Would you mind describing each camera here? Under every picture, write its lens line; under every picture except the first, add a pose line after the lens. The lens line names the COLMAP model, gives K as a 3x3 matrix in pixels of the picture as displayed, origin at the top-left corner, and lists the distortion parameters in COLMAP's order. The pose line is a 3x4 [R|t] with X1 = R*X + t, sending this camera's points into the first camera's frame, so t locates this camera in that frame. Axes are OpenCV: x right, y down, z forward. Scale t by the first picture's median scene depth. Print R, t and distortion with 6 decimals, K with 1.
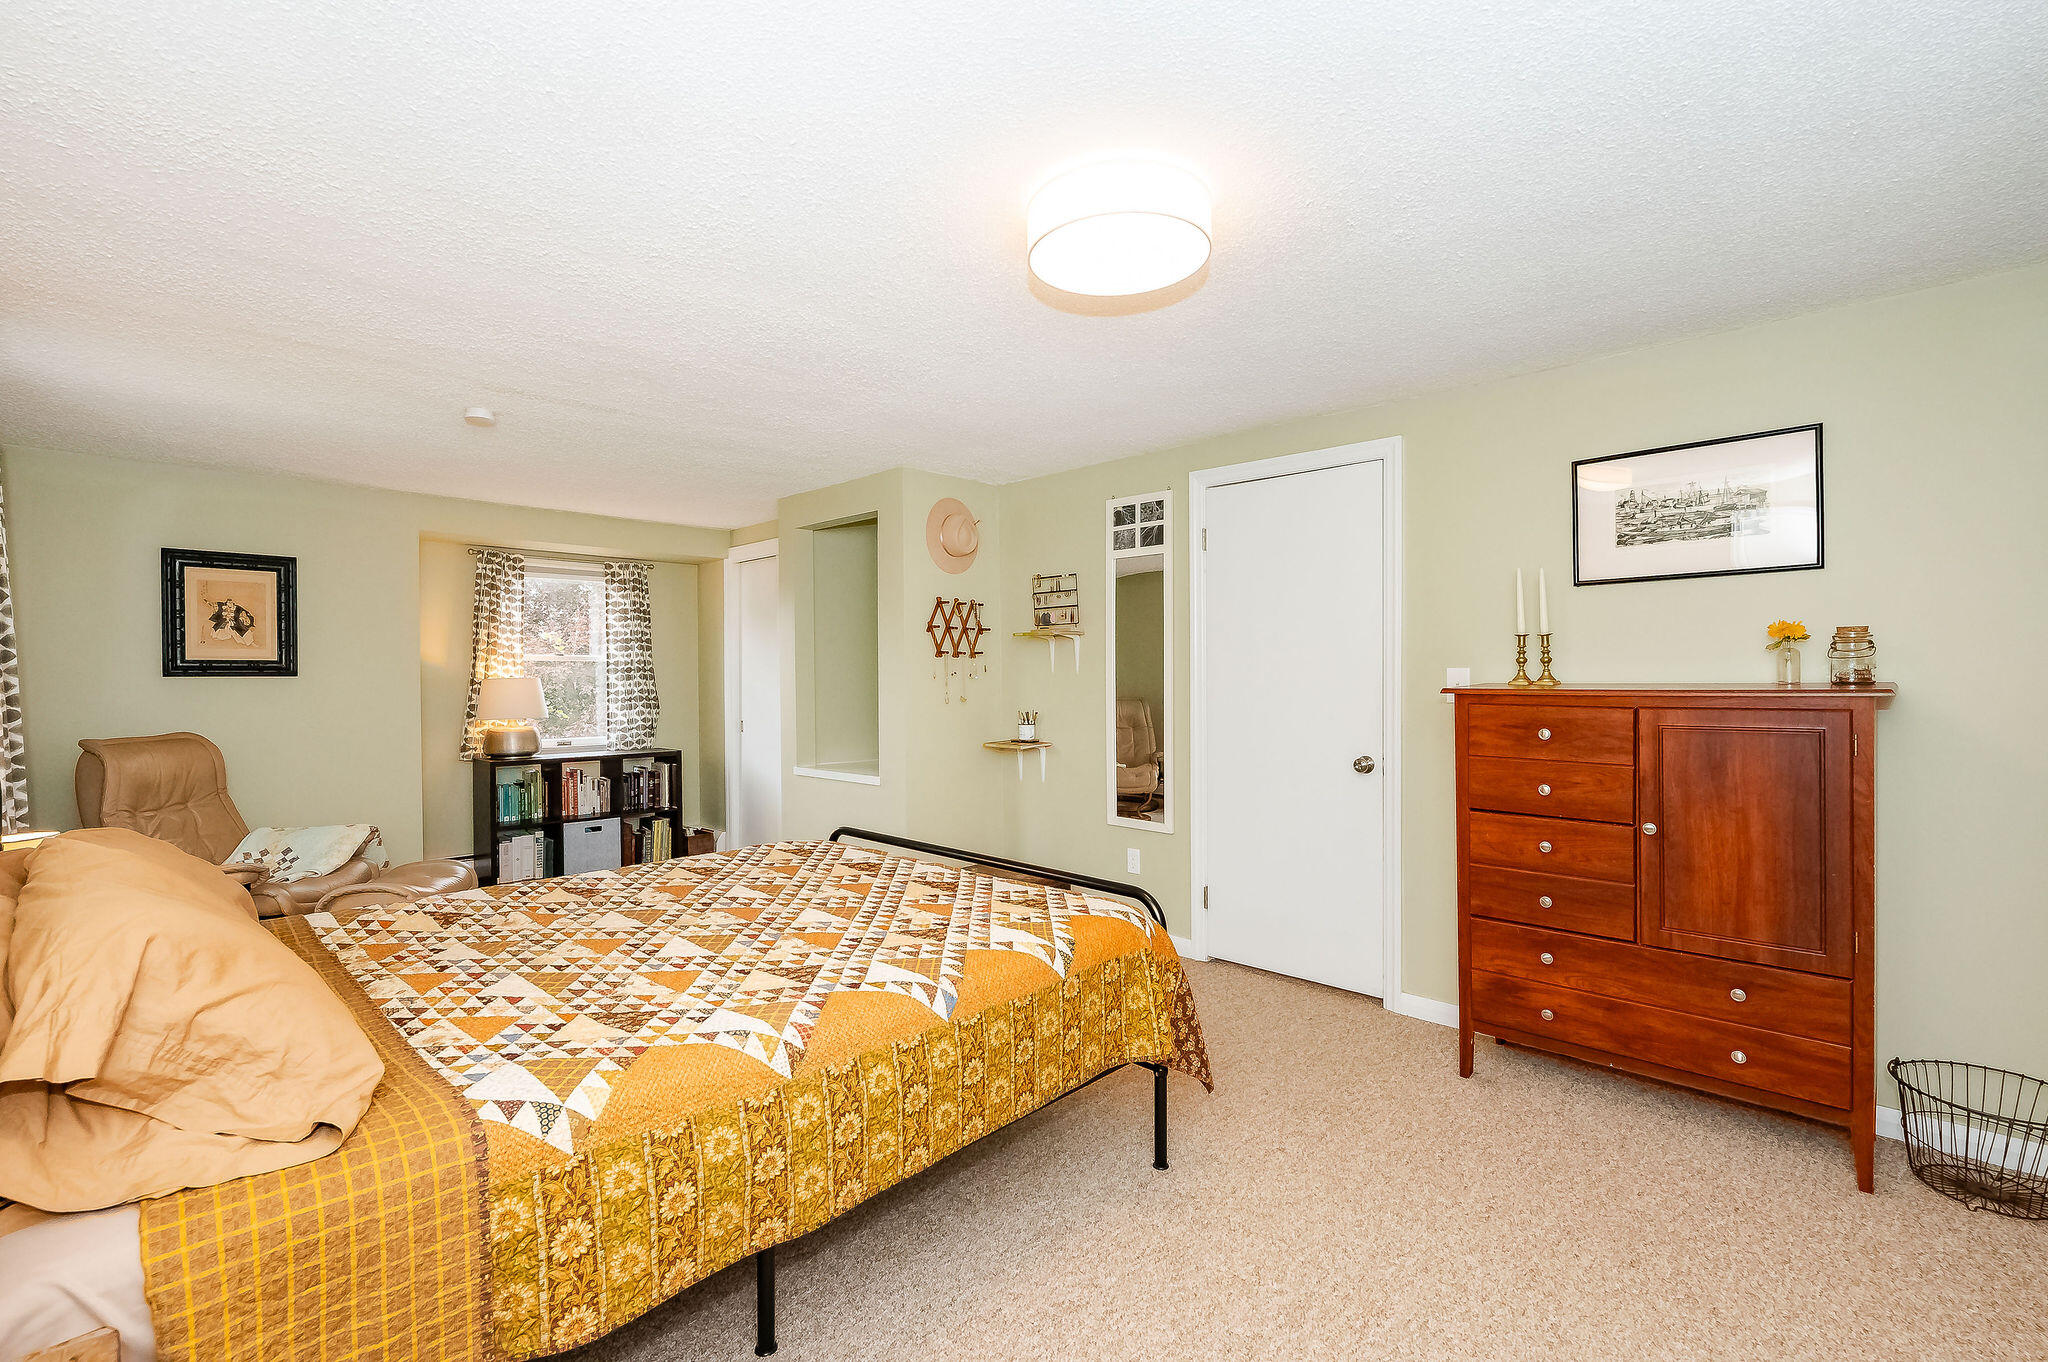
lens RADIAL K [[936.2, 0, 1021.3], [0, 936.2, 682.0], [0, 0, 1]] dist [0.001794, 0.000439]
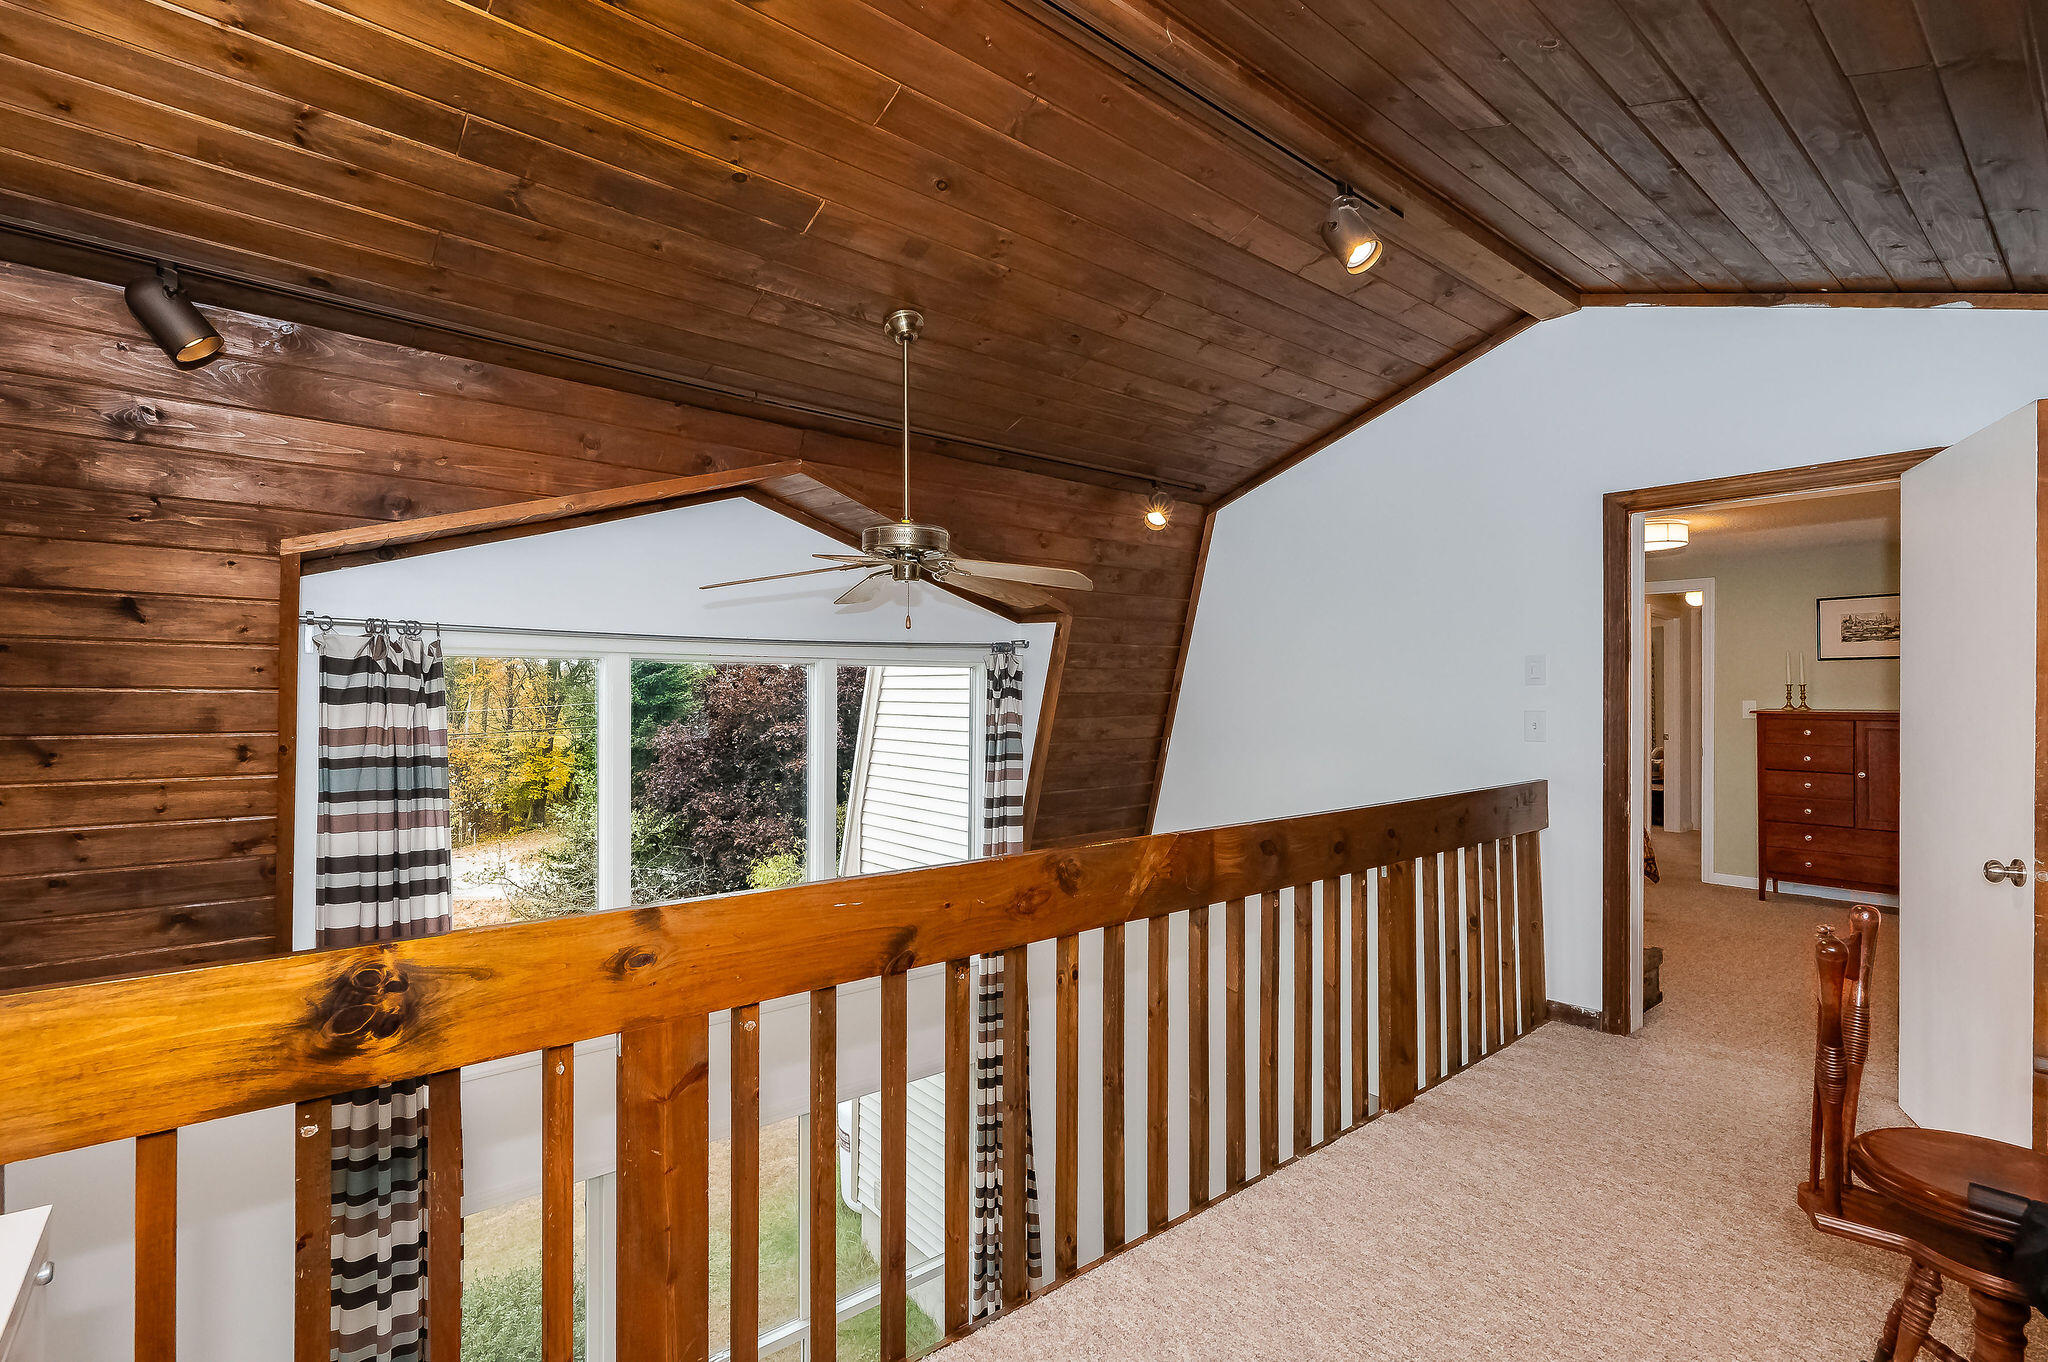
lens RADIAL K [[936.2, 0, 1027.9], [0, 936.2, 682.3], [0, 0, 1]] dist [0.001794, 0.000439]
pose [[0.992459, 0.003865, -0.122516, -0.846539], [-0.005567, 0.999893, -0.013553, -0.018816], [0.122450, 0.014132, 0.992374, -1.205154]]
